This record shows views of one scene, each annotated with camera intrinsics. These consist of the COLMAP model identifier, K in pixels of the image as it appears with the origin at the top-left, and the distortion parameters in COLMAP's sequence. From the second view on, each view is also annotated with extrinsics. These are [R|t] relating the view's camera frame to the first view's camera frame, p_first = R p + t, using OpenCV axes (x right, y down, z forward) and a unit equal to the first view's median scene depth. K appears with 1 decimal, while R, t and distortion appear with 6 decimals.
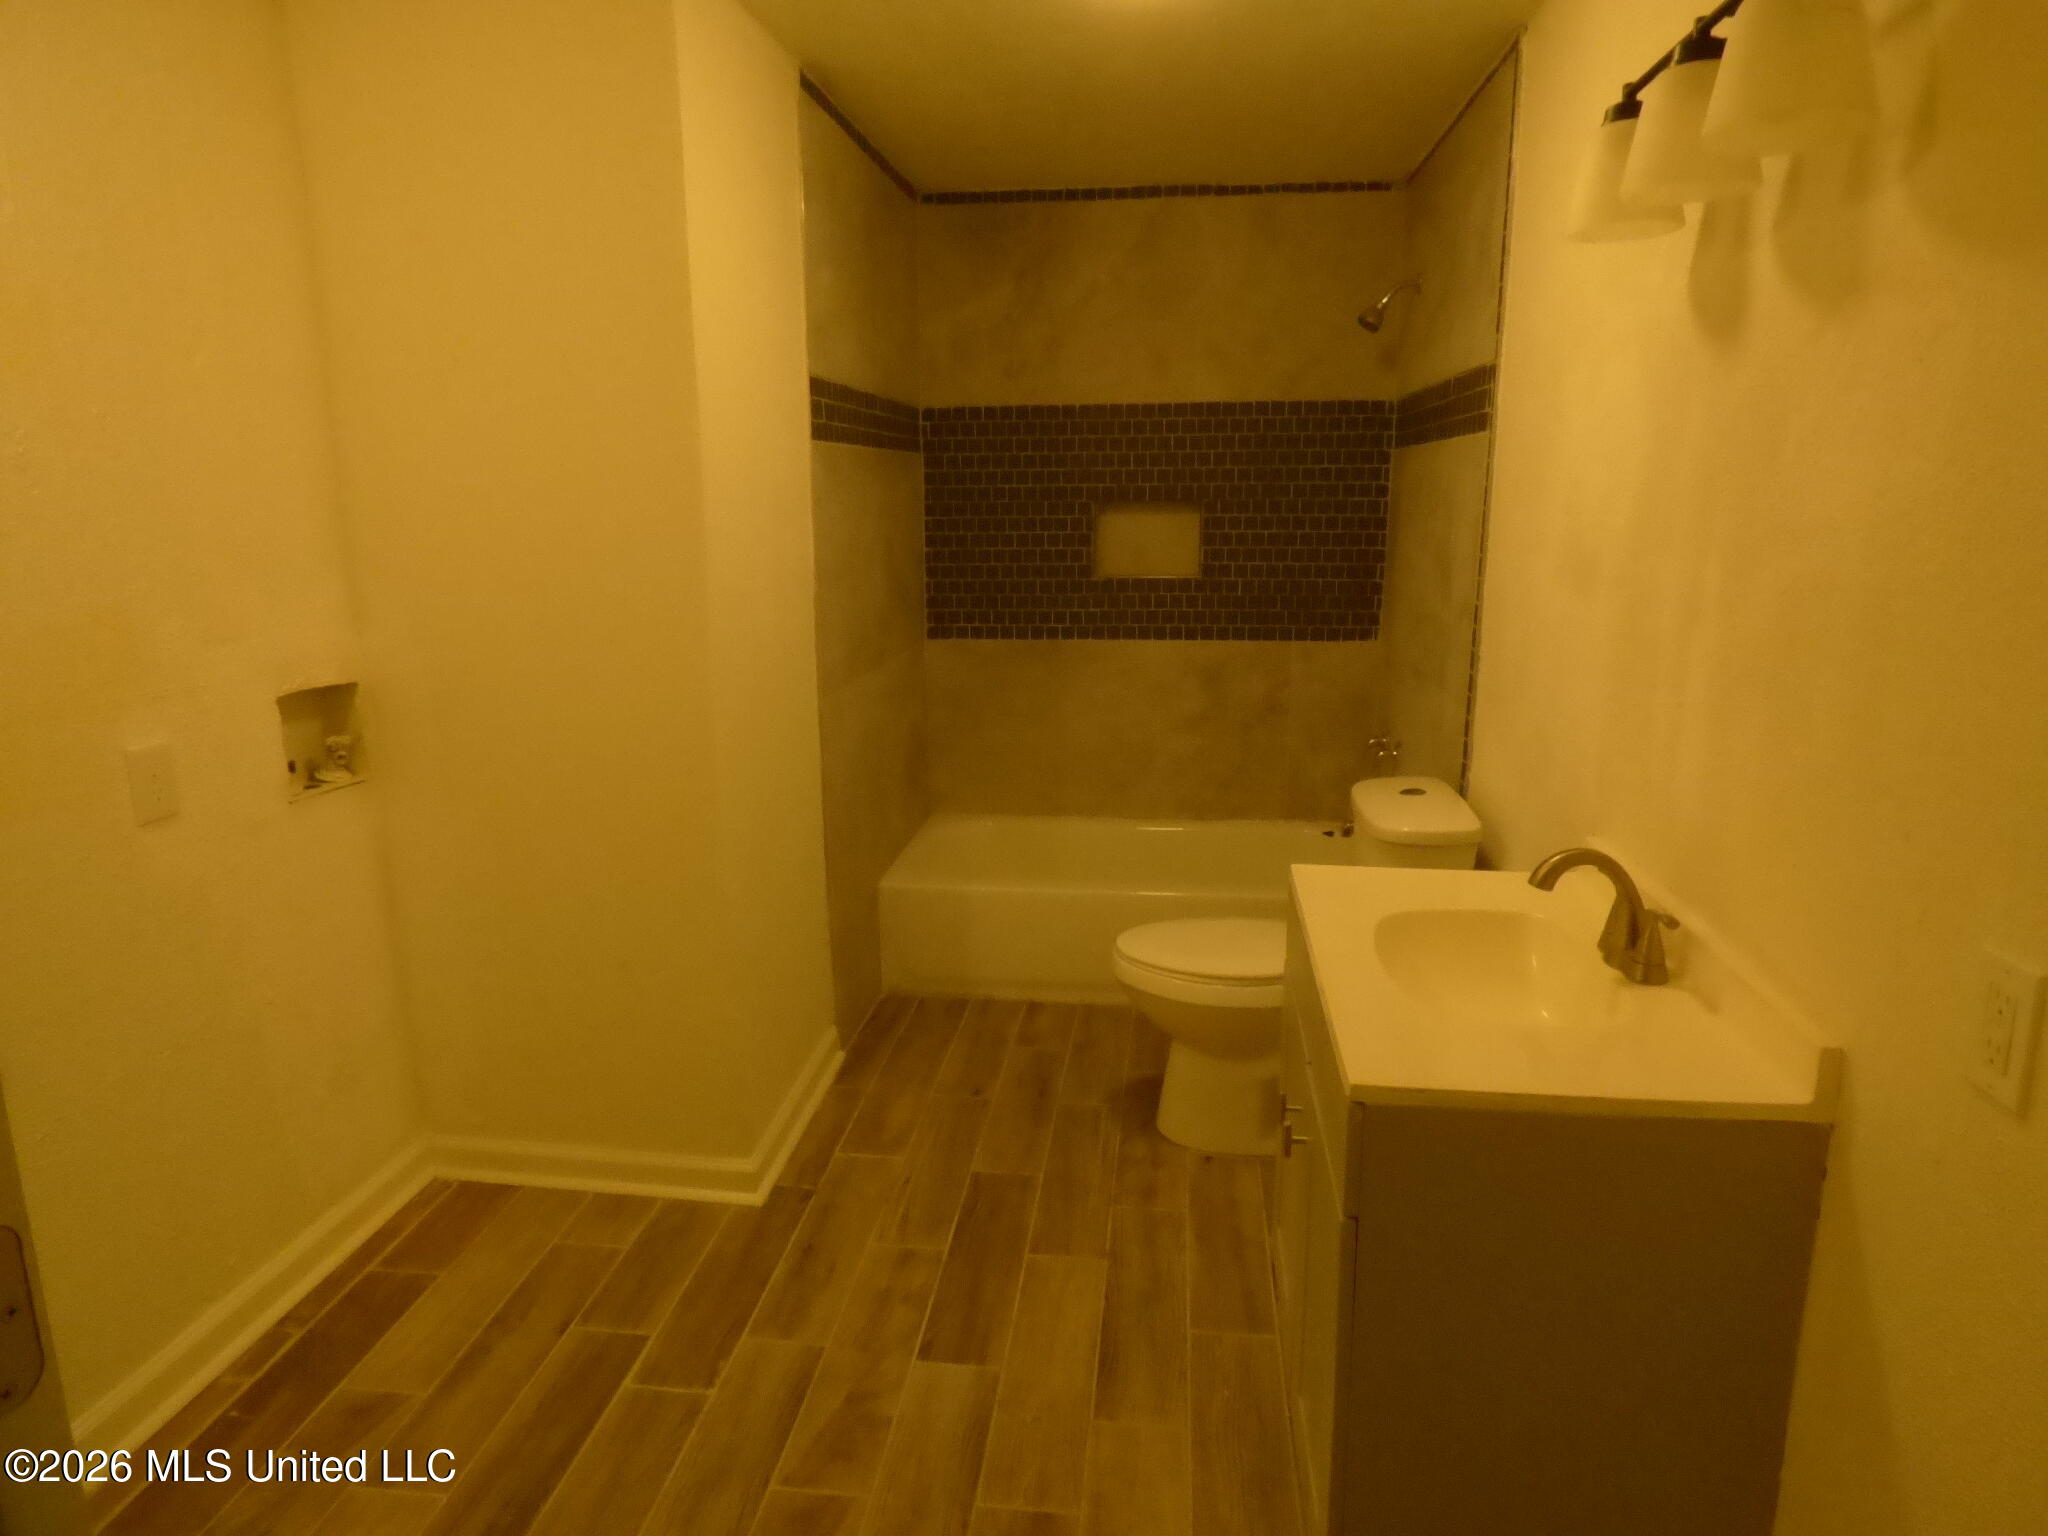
lens RADIAL K [[1240.2, 0, 1020.9], [0, 1240.2, 756.0], [0, 0, 1]] dist [-0.014209, 0.000439]
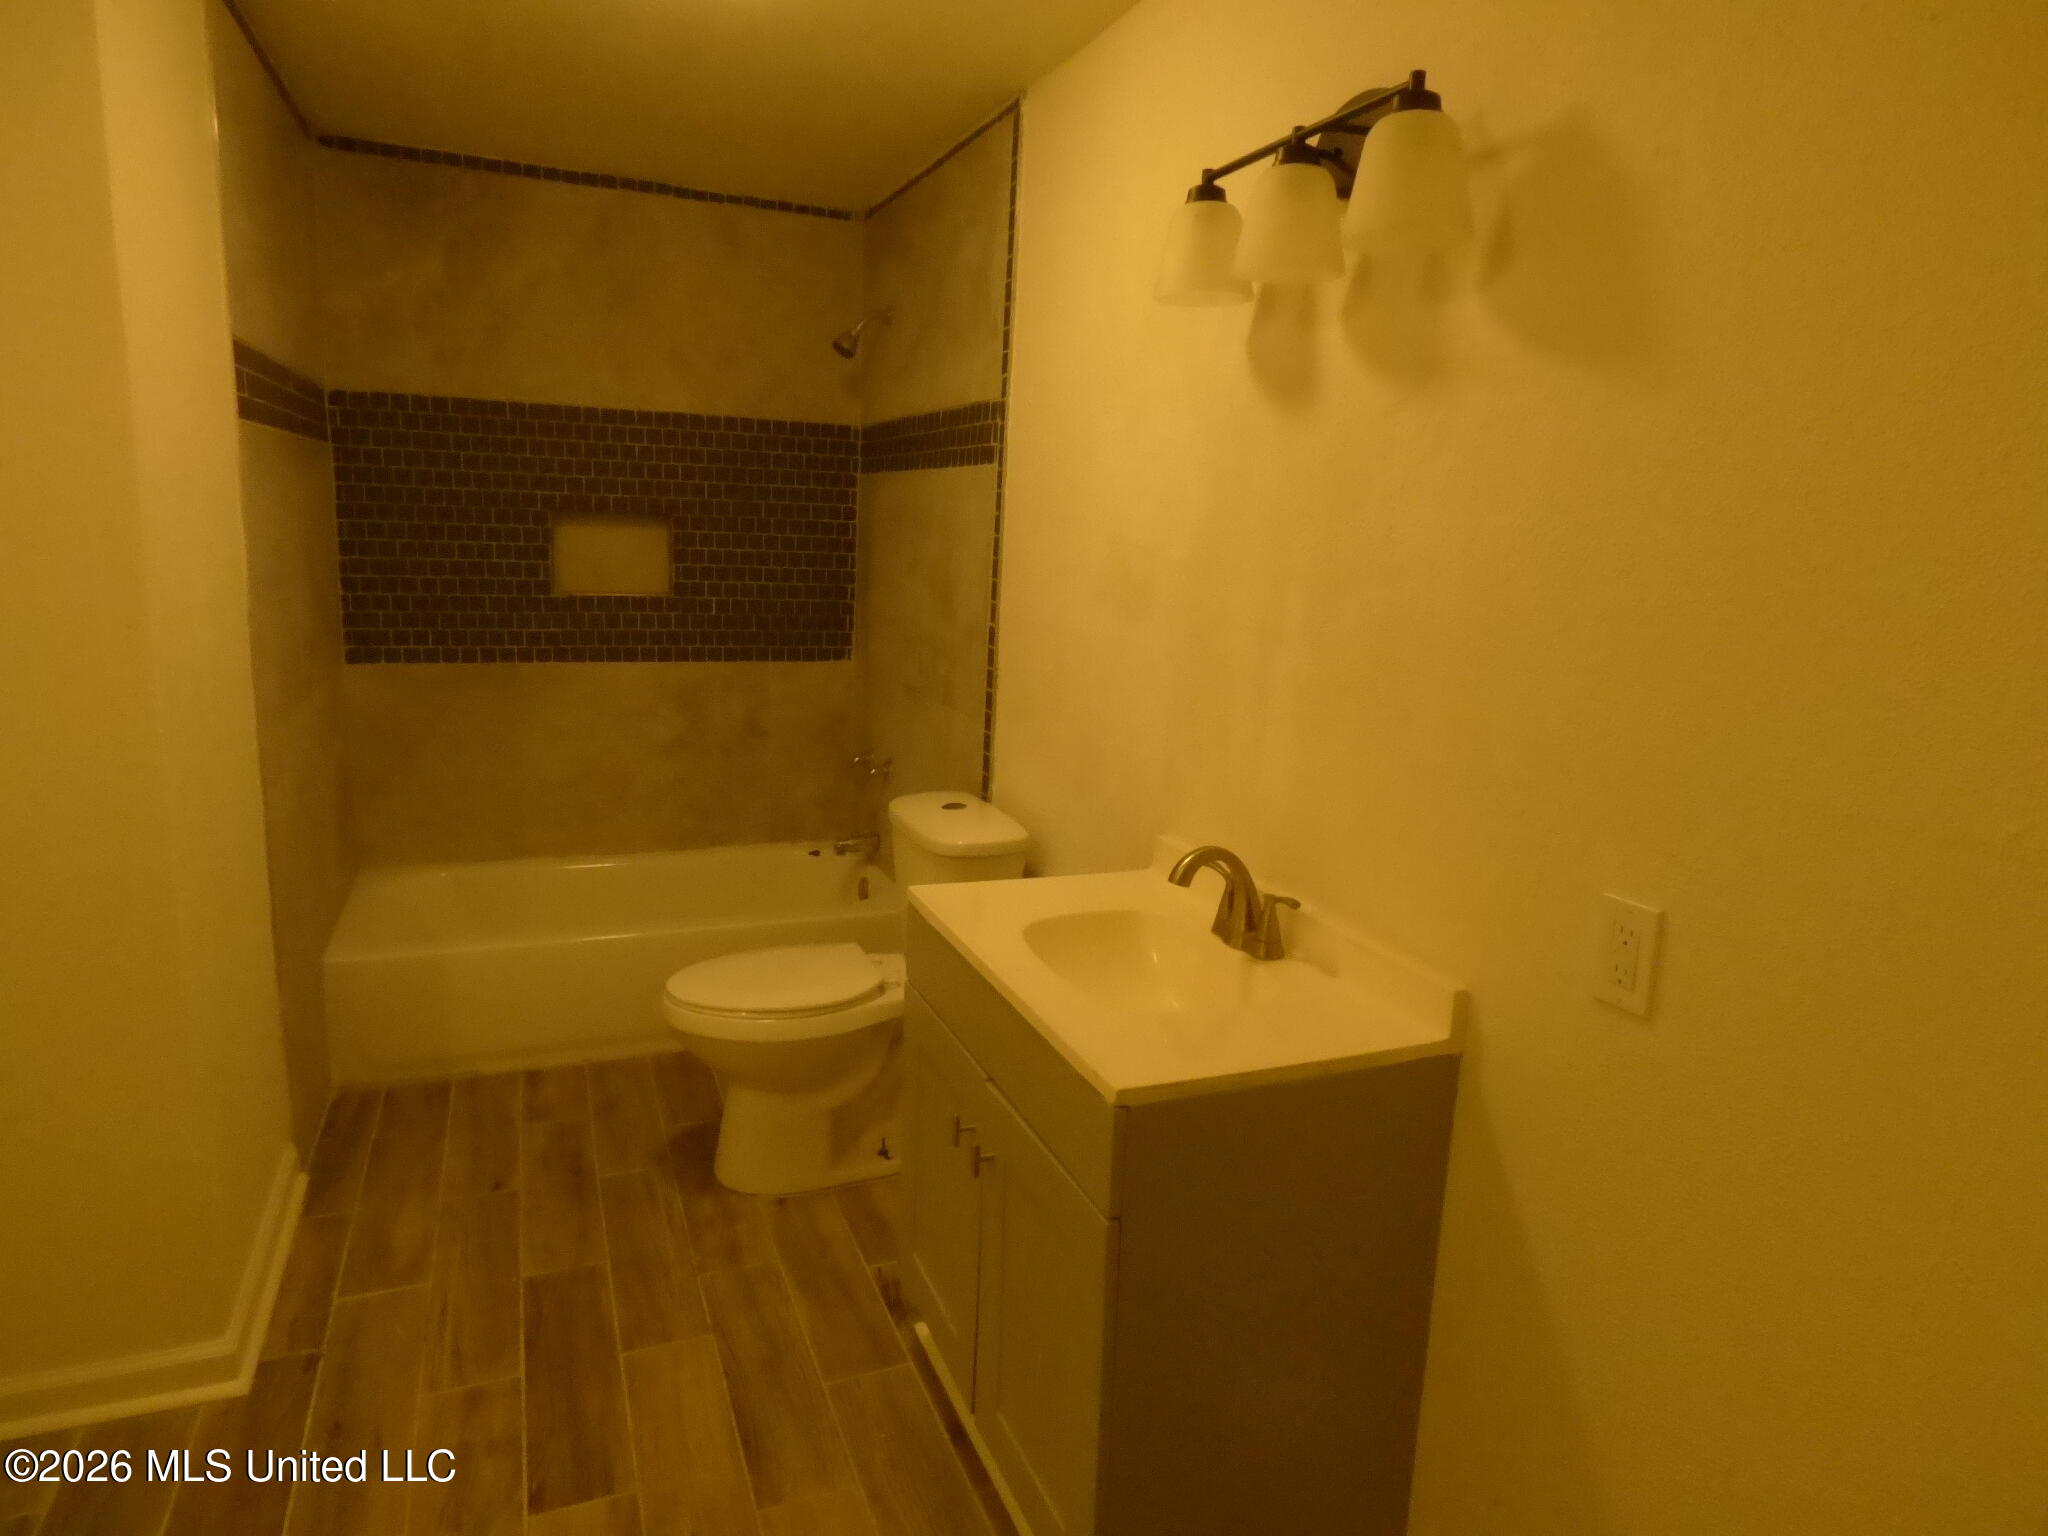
lens RADIAL K [[1247.5, 0, 1024.0], [0, 1247.5, 755.1], [0, 0, 1]] dist [-0.005786, 0.029915]
pose [[0.870954, -0.047353, 0.489077, -0.099148], [0.055143, 0.998477, -0.001525, -0.006071], [-0.488260, 0.028297, 0.872239, 0.038500]]
